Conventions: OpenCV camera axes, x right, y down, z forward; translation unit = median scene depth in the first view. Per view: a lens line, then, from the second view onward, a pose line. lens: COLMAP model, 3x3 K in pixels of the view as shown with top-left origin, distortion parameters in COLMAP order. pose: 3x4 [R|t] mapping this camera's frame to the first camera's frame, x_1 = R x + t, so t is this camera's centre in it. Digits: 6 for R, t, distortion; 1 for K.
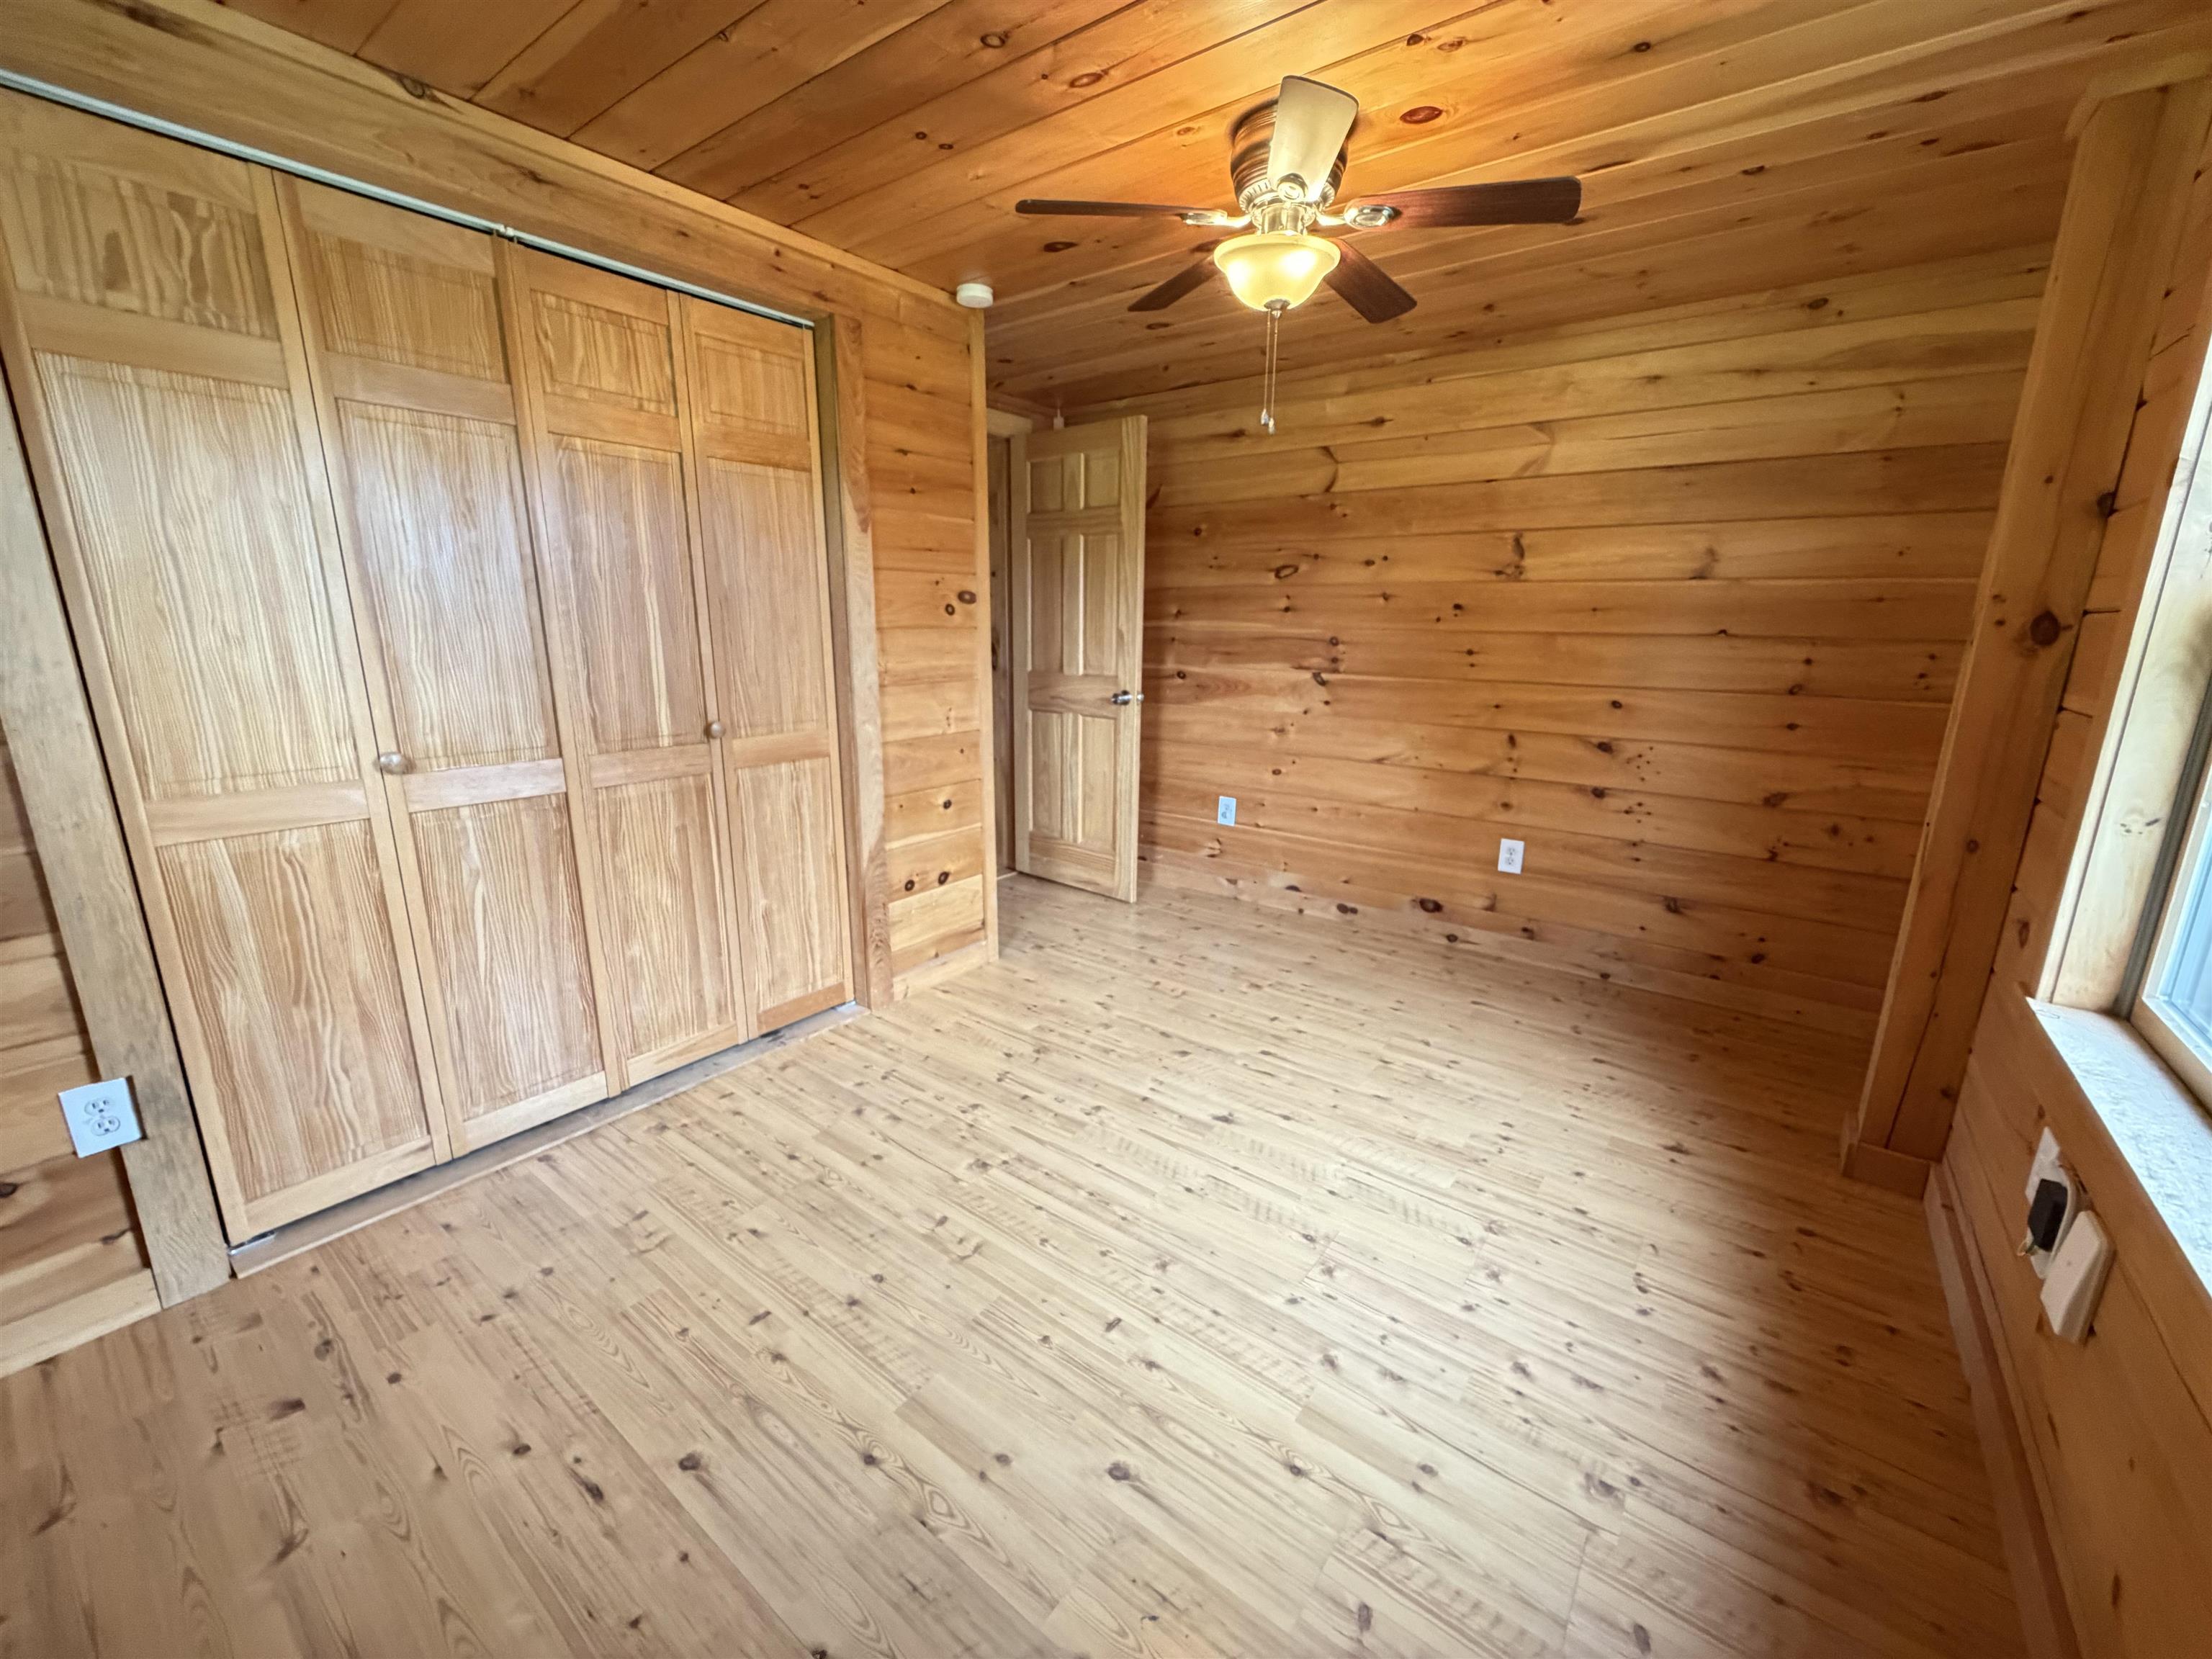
lens RADIAL K [[878.6, 0, 1105.1], [0, 878.6, 827.5], [0, 0, 1]] dist [0.001360, -0.000371]
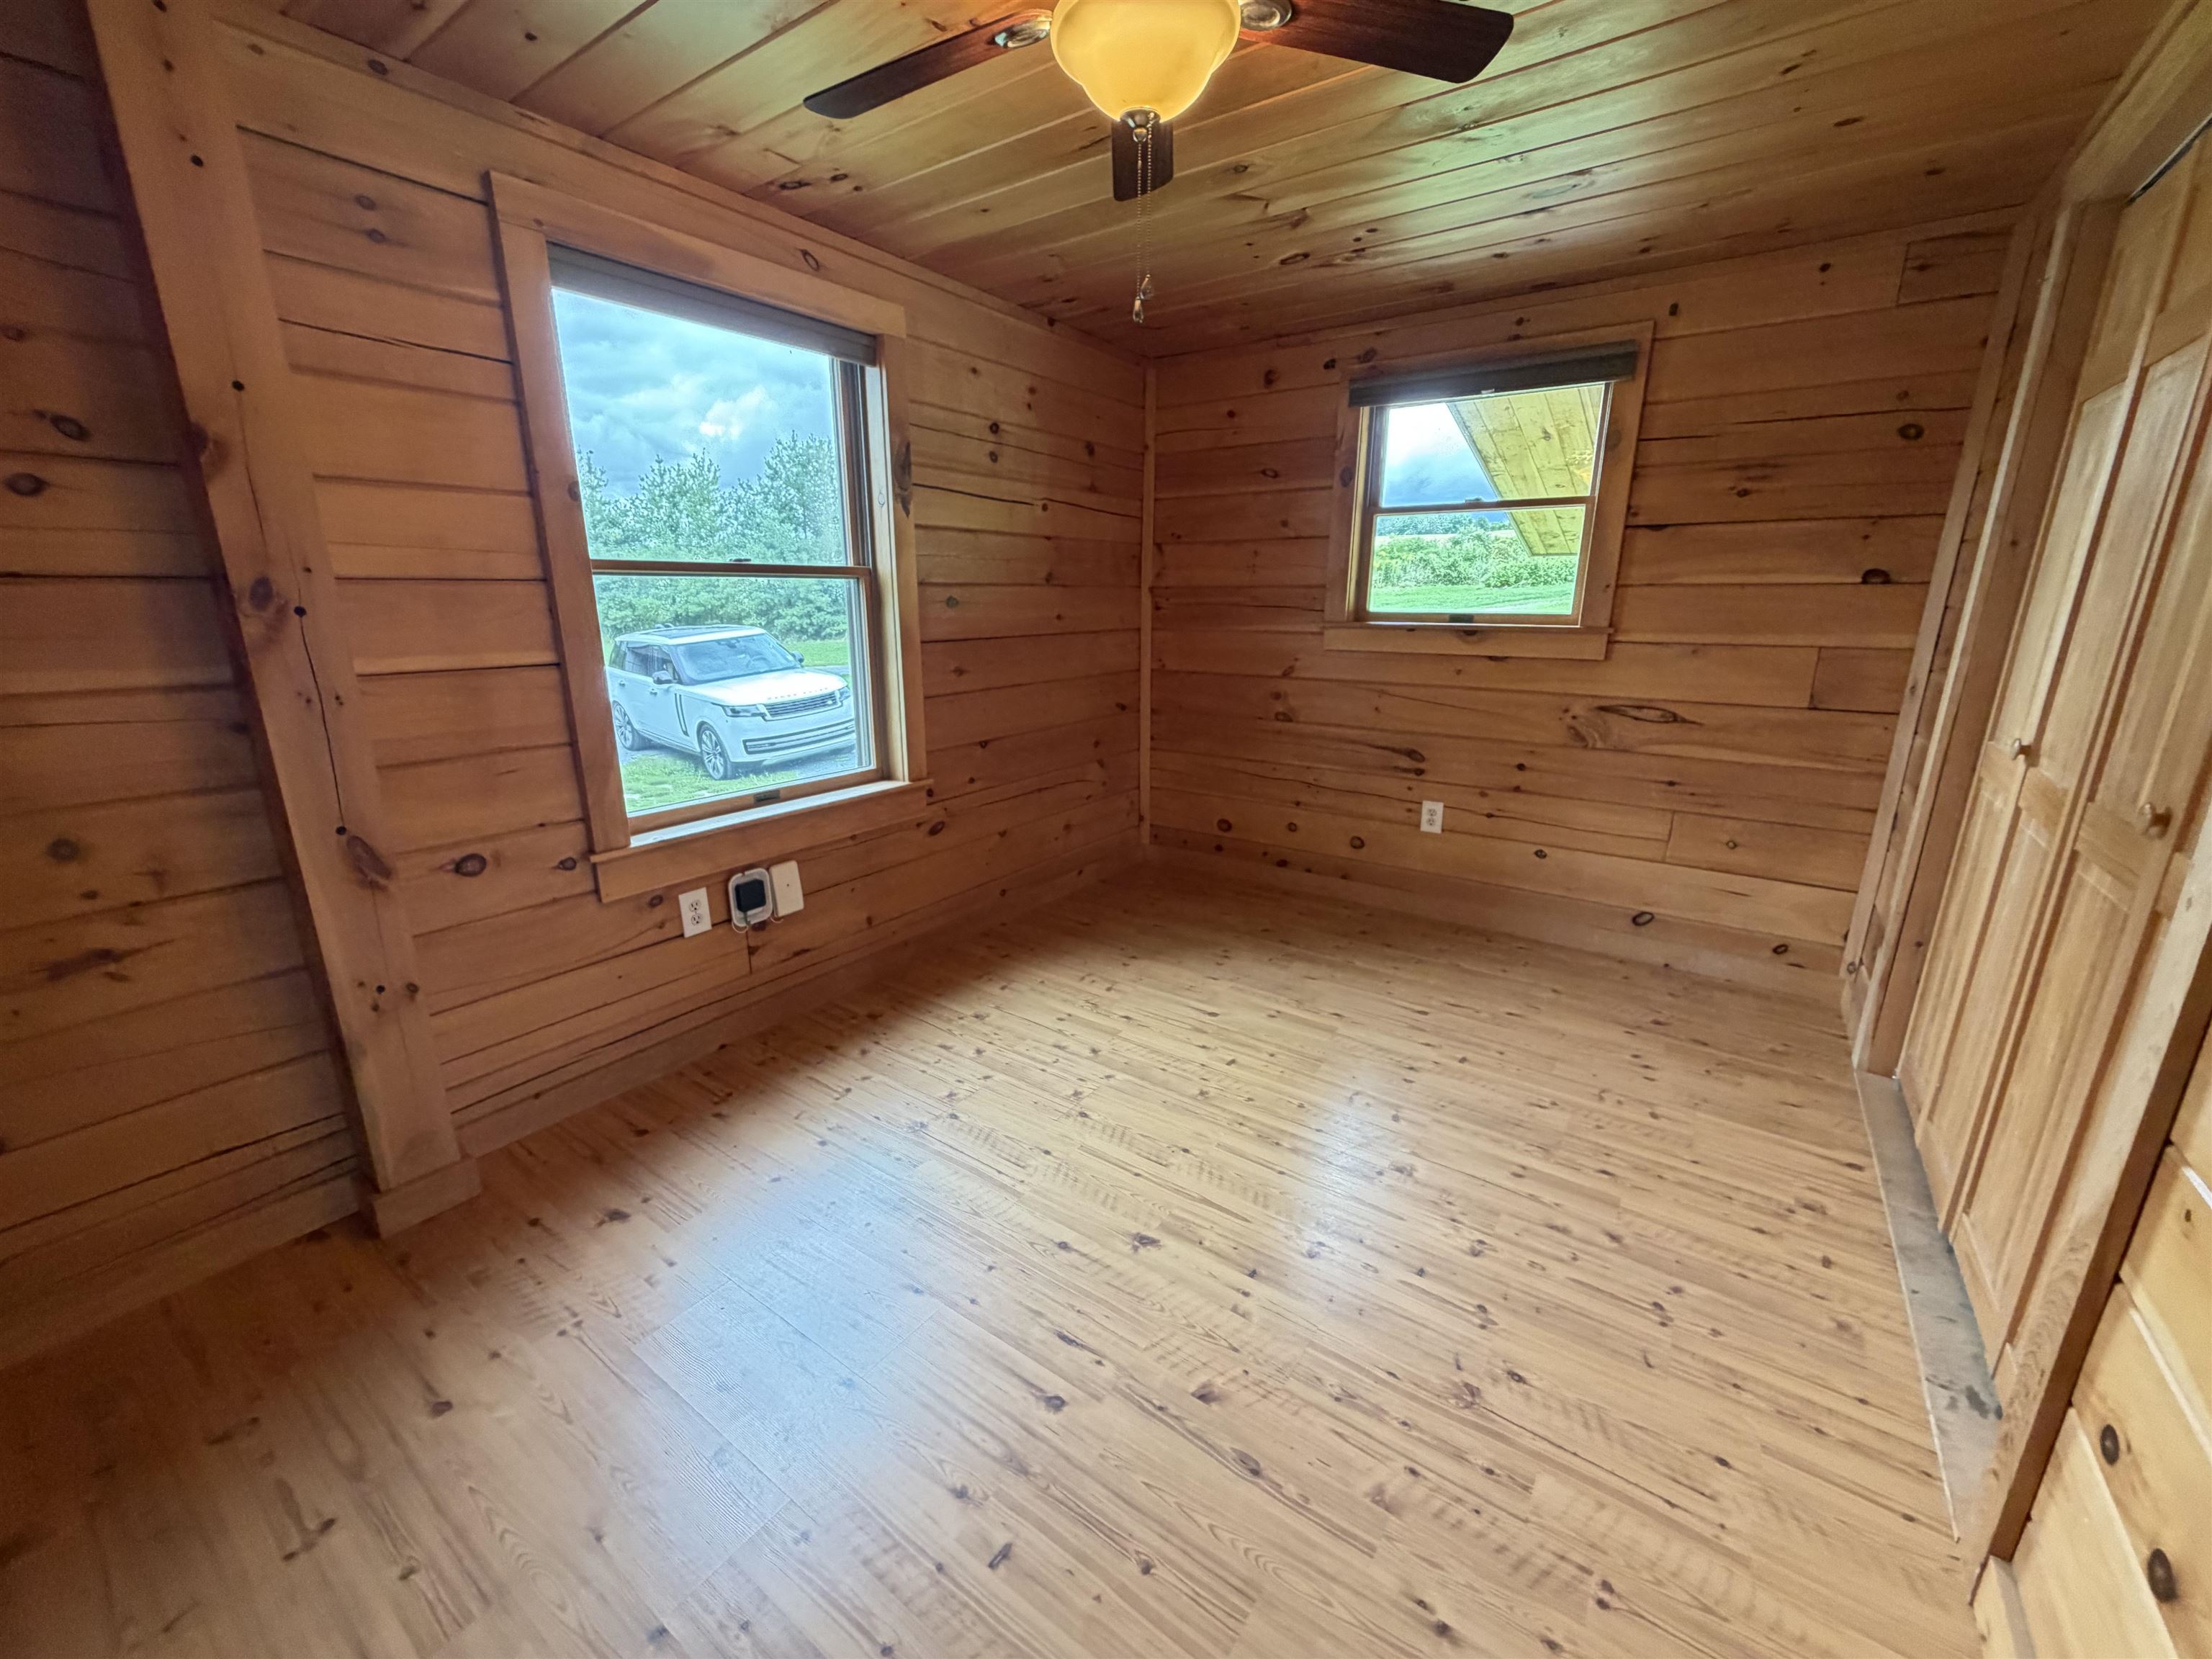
lens RADIAL K [[878.6, 0, 1104.3], [0, 878.6, 830.2], [0, 0, 1]] dist [0.001360, -0.000371]
pose [[-0.999439, -0.001137, -0.033476, 0.219395], [-0.016924, 0.879613, 0.475389, -0.396015], [0.028905, 0.475689, -0.879139, 1.675154]]
